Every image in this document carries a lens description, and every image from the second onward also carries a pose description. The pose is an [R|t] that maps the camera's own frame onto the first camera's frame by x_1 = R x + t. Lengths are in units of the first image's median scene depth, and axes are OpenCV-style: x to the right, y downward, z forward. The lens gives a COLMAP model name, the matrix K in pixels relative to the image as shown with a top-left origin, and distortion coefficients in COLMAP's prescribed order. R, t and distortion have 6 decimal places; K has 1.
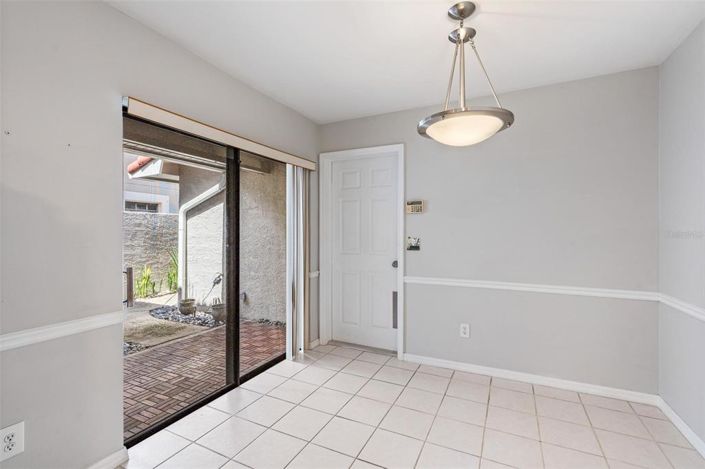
lens RADIAL K [[318.8, 0, 350.2], [0, 318.8, 232.4], [0, 0, 1]] dist [-0.007752, 0.001024]
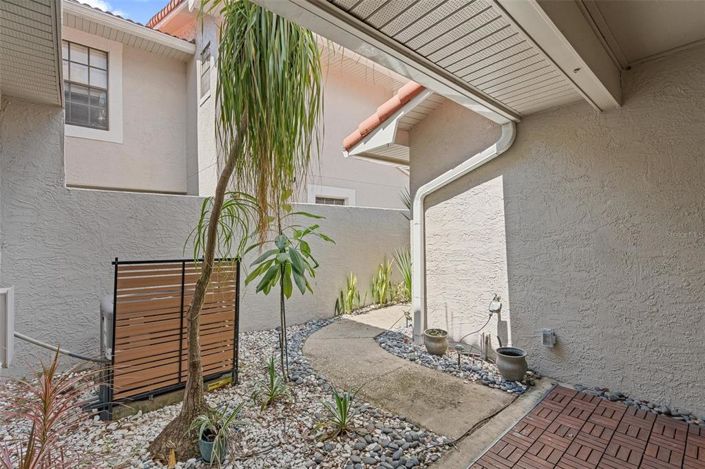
lens RADIAL K [[318.8, 0, 353.2], [0, 318.8, 234.8], [0, 0, 1]] dist [-0.007752, 0.001024]
pose [[0.926851, -0.010105, -0.375294, -0.425590], [0.008979, 0.999948, -0.004749, 0.016483], [0.375323, 0.001032, 0.926894, 0.336262]]
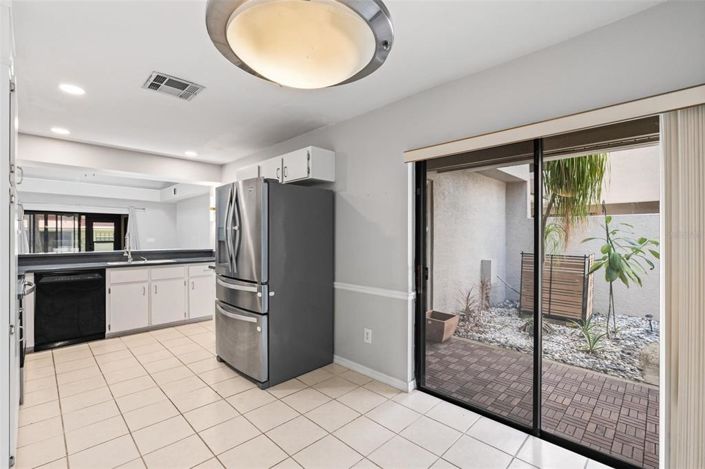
lens RADIAL K [[318.8, 0, 353.0], [0, 318.8, 236.1], [0, 0, 1]] dist [-0.007752, 0.001024]
pose [[-0.316082, 0.000166, -0.948732, 0.276819], [-0.001698, 0.999998, 0.000741, -0.007431], [0.948730, 0.001845, -0.316081, 0.422227]]
